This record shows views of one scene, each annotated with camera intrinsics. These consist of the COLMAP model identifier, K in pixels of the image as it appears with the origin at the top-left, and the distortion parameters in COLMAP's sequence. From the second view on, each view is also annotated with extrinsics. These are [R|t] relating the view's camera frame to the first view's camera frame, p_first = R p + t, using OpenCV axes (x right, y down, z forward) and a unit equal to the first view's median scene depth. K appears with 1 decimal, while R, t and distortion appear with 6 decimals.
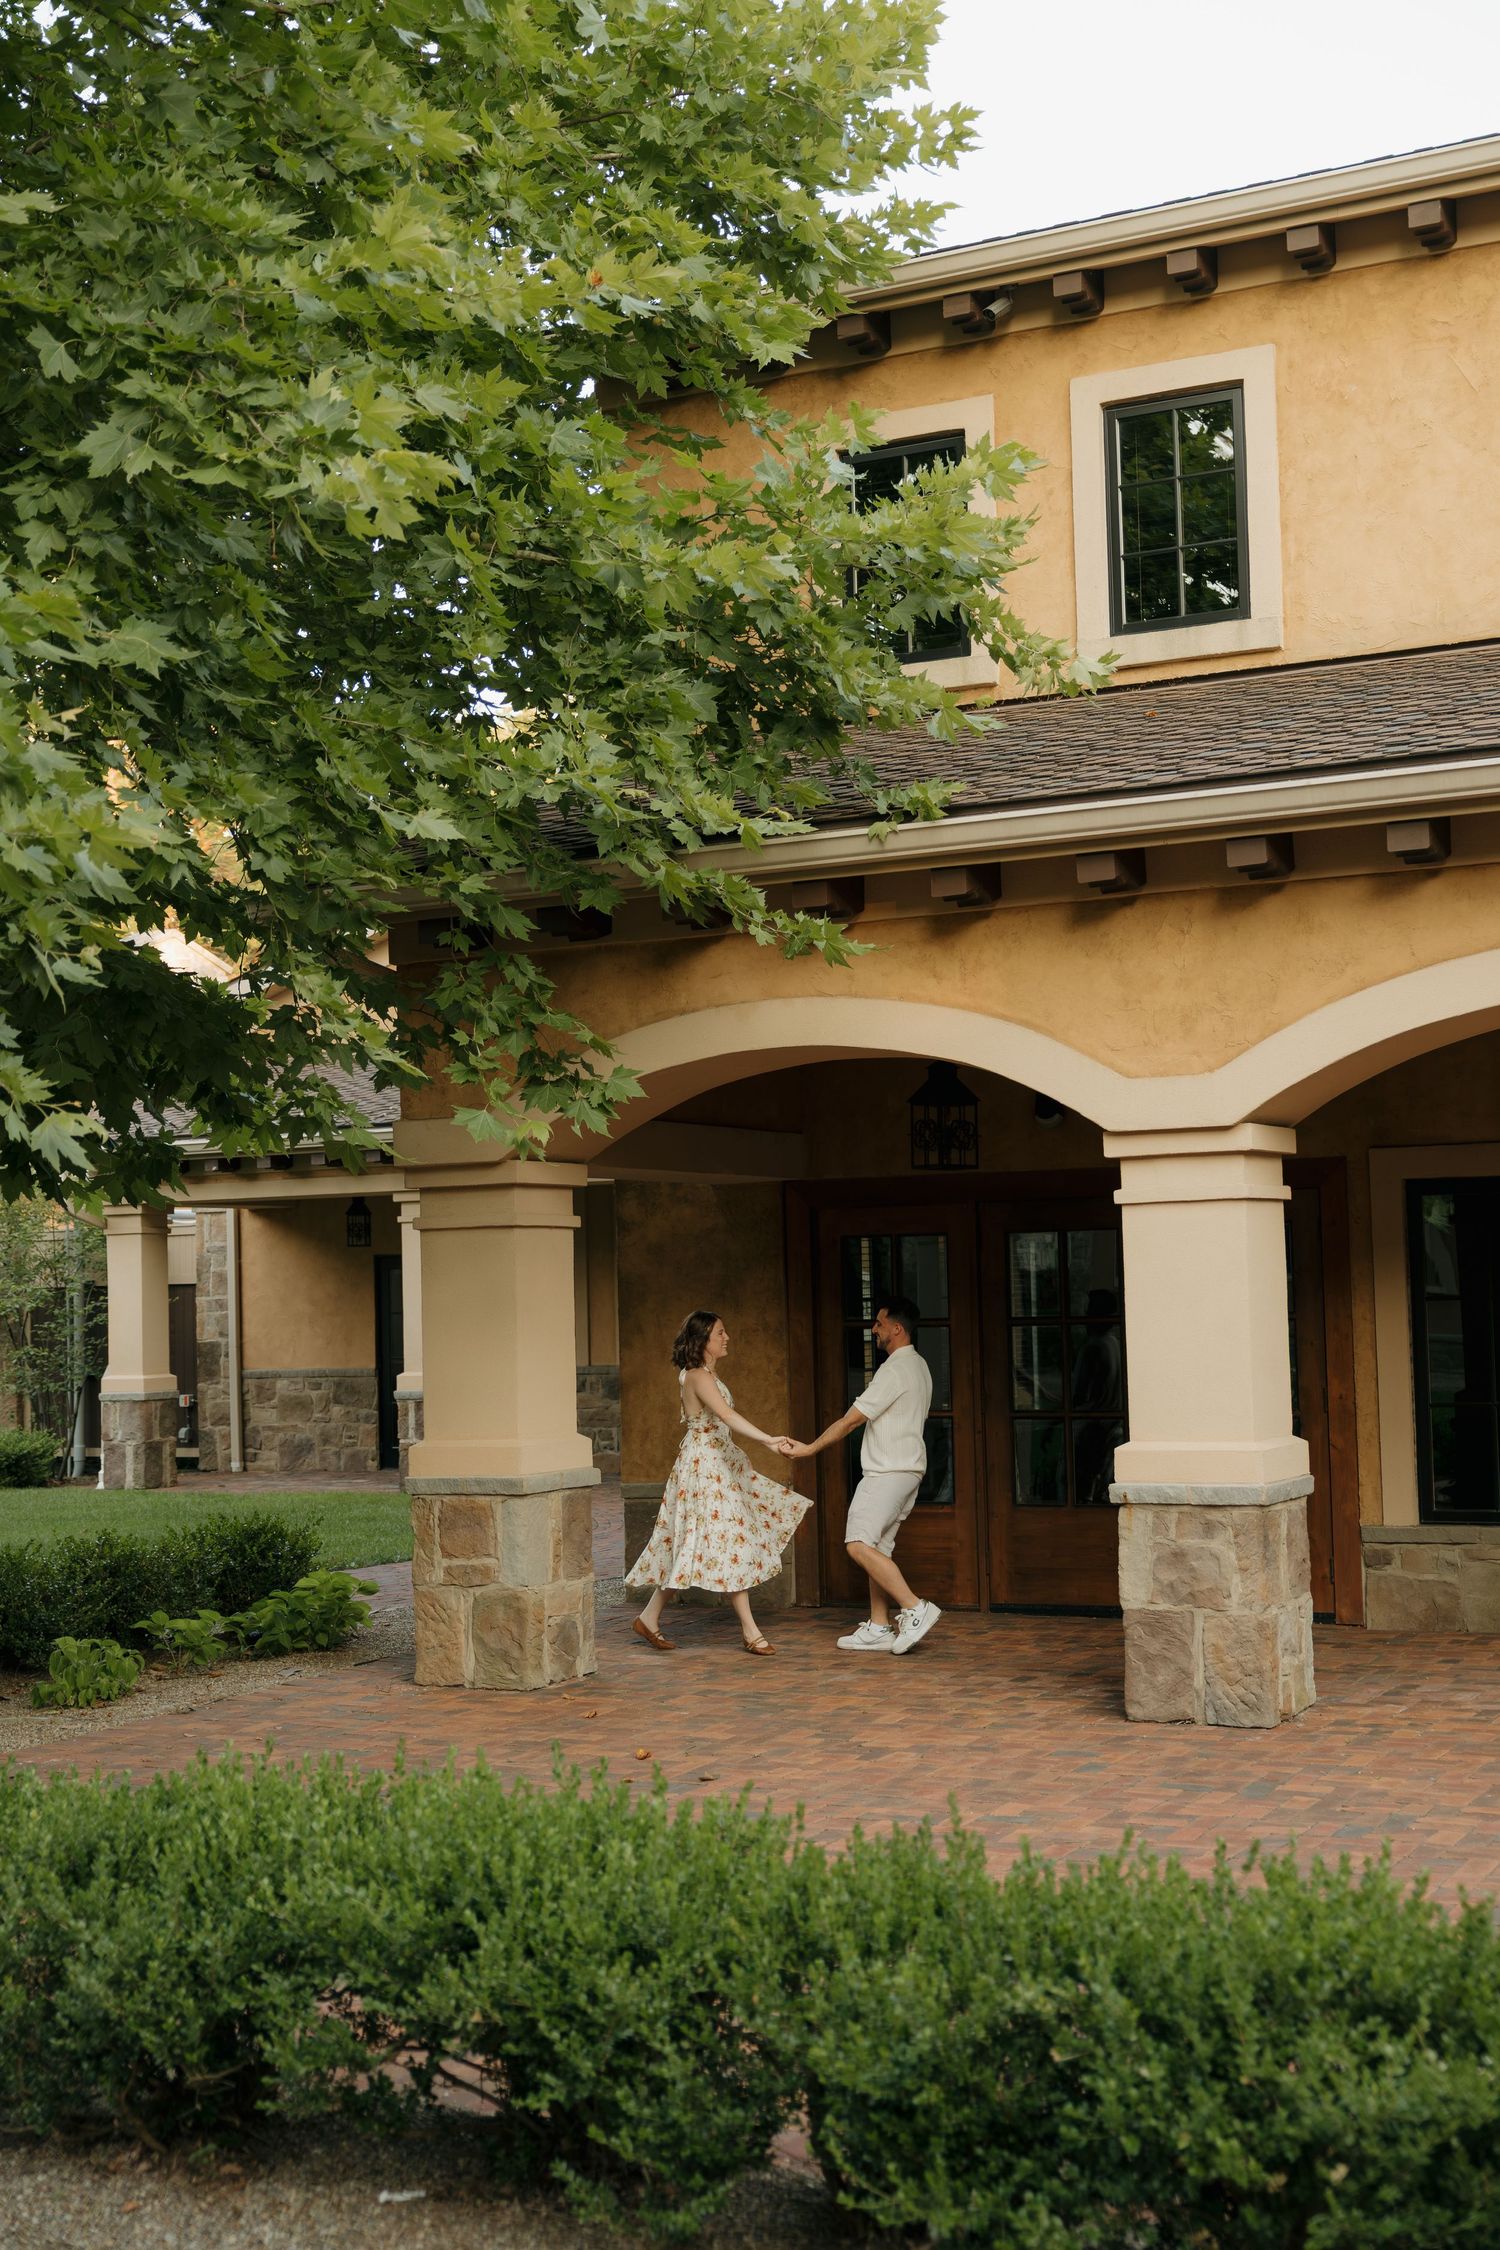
lens RADIAL K [[2872.5, 0, 754.0], [0, 2872.5, 1140.0], [0, 0, 1]] dist [0.020259, 0.000000]
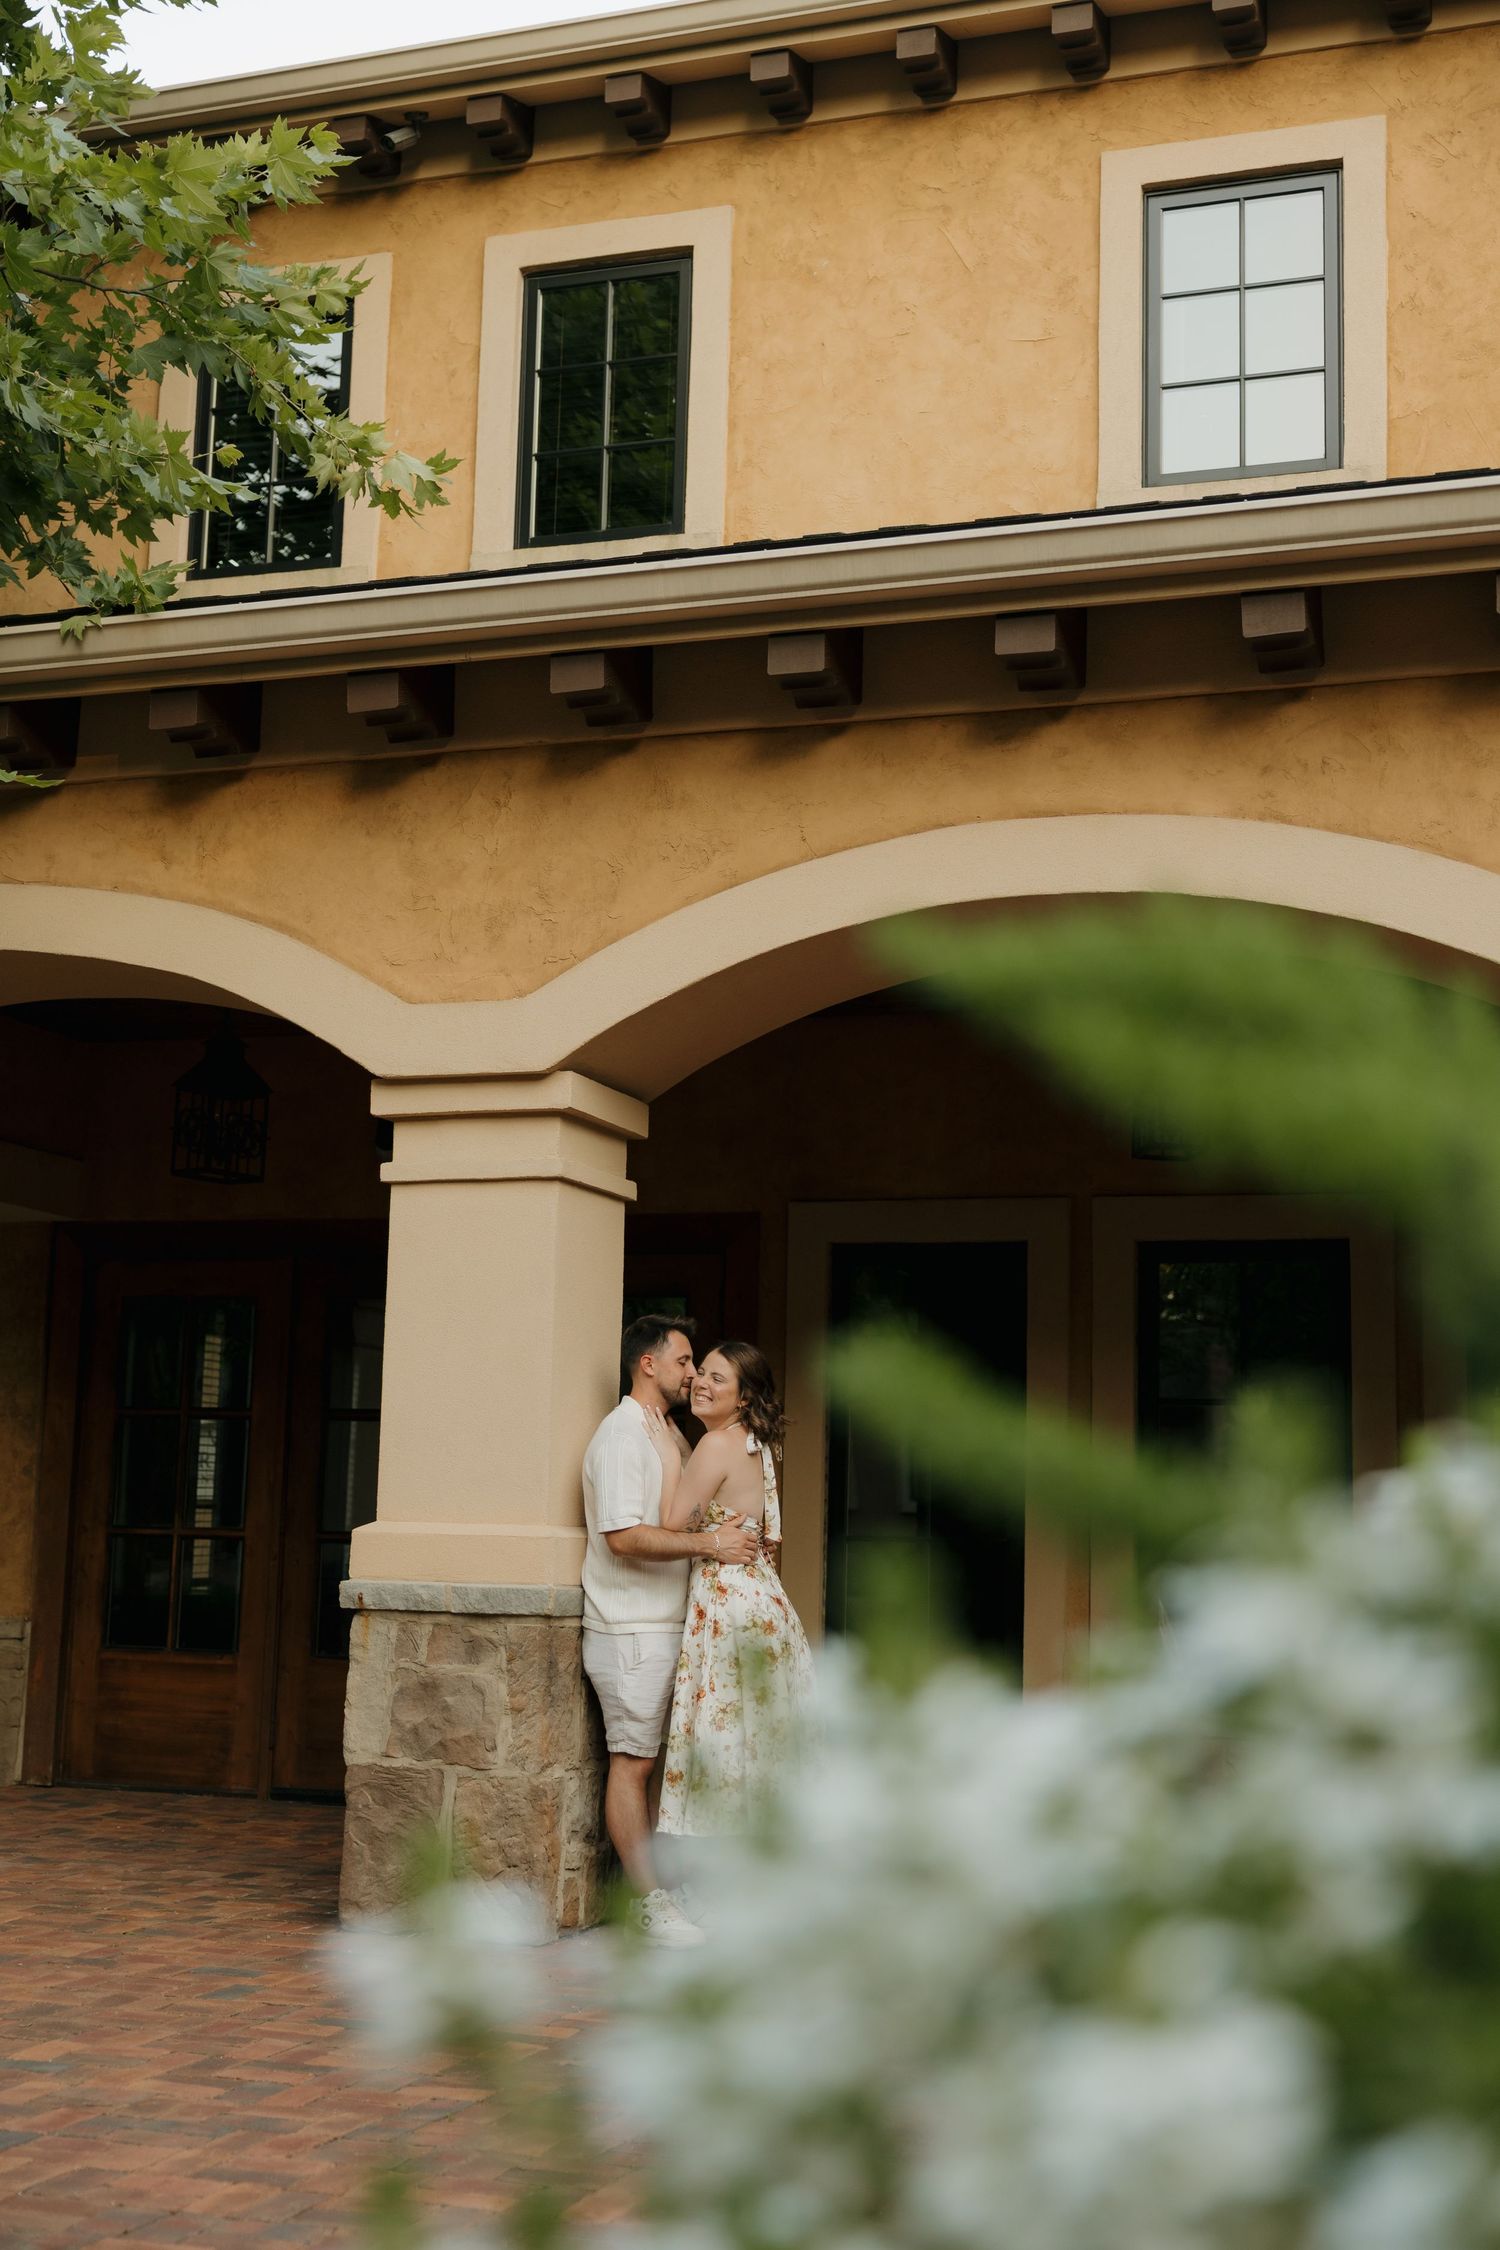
lens RADIAL K [[2872.5, 0, 741.0], [0, 2872.5, 1114.7], [0, 0, 1]] dist [0.020259, 0.000000]
pose [[0.987998, 0.071678, 0.136828, 0.114366], [-0.058159, 0.993249, -0.100371, 0.071072], [-0.143098, 0.091209, 0.985497, 0.288903]]
